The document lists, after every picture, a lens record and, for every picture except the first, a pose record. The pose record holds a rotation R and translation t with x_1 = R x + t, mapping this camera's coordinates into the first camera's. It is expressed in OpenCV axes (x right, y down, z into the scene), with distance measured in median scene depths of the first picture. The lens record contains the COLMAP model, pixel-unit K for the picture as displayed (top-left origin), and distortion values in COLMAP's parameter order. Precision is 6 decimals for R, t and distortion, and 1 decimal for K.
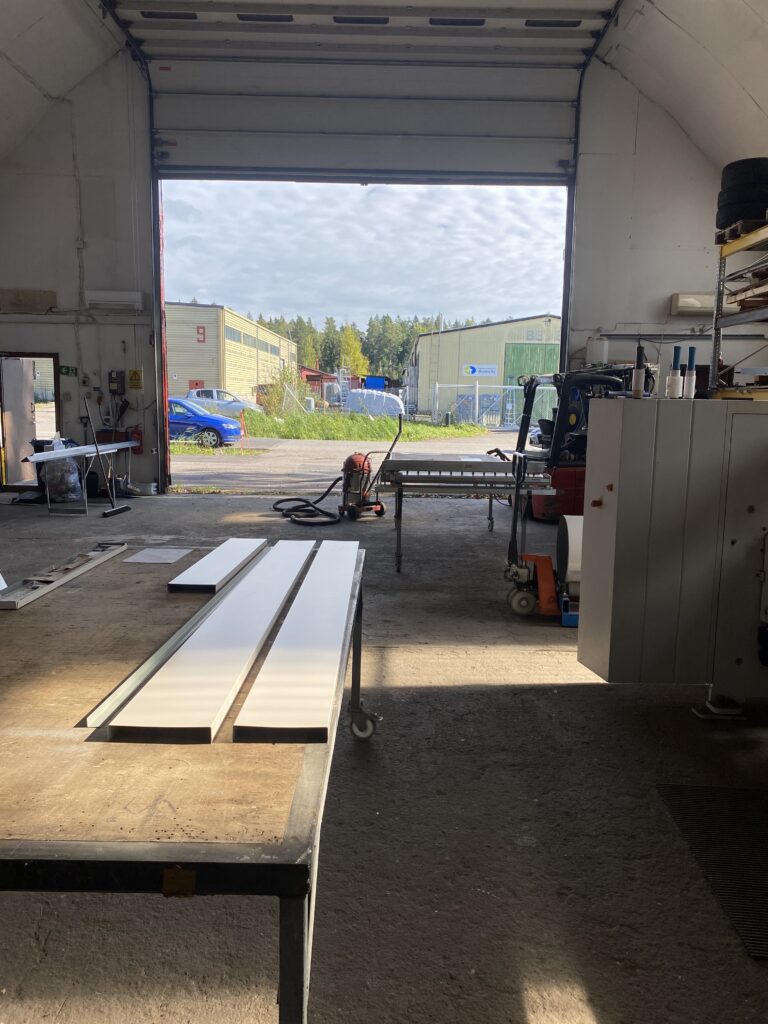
lens RADIAL K [[810.9, 0, 403.1], [0, 810.9, 501.0], [0, 0, 1]] dist [0.007219, -0.001277]
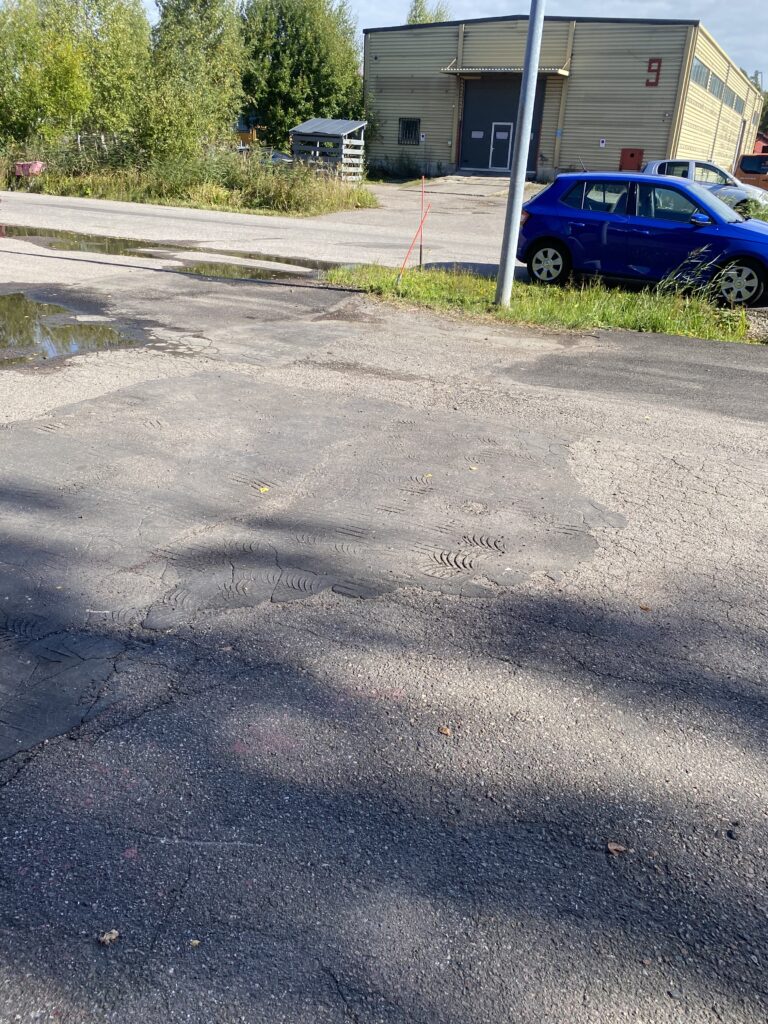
lens RADIAL K [[781.5, 0, 391.5], [0, 781.5, 500.8], [0, 0, 1]] dist [0.058524, -0.077035]
pose [[0.889934, 0.196453, -0.411611, -0.447051], [-0.081986, 0.956685, 0.279344, -0.147252], [0.448660, -0.214851, 0.867493, 1.160656]]
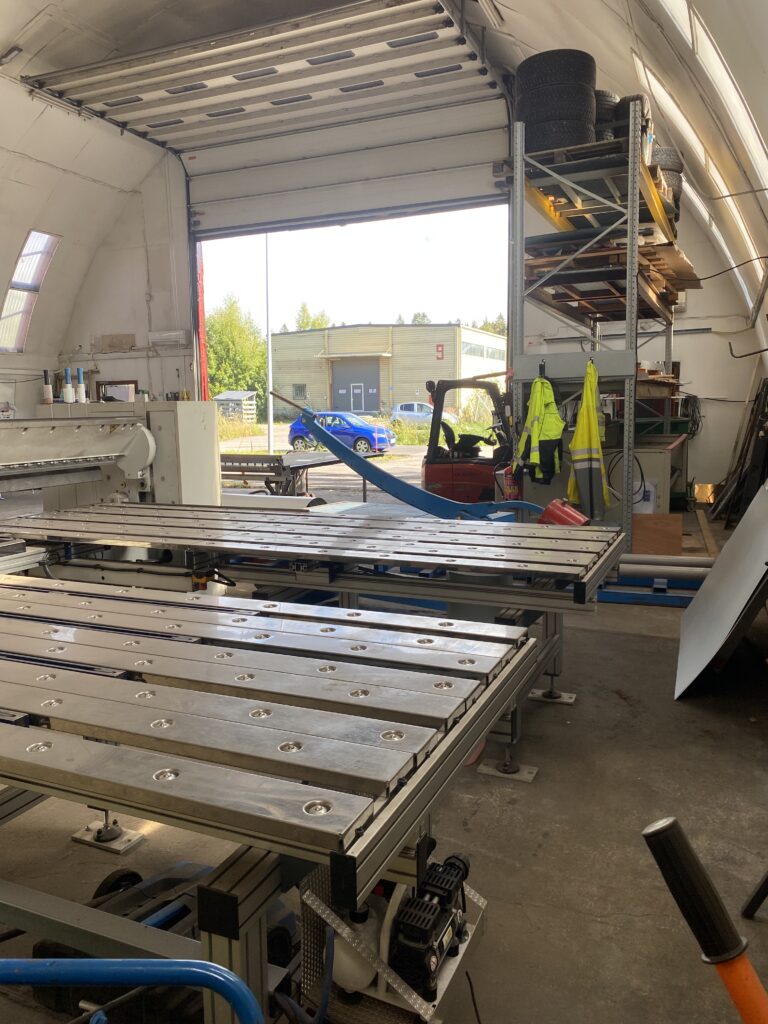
lens RADIAL K [[811.7, 0, 382.1], [0, 811.7, 498.4], [0, 0, 1]] dist [-0.000979, 0.002311]
pose [[0.915031, 0.011089, -0.403230, 0.490975], [-0.018415, 0.999728, -0.014297, 0.022492], [0.402962, 0.020508, 0.914987, -0.048121]]
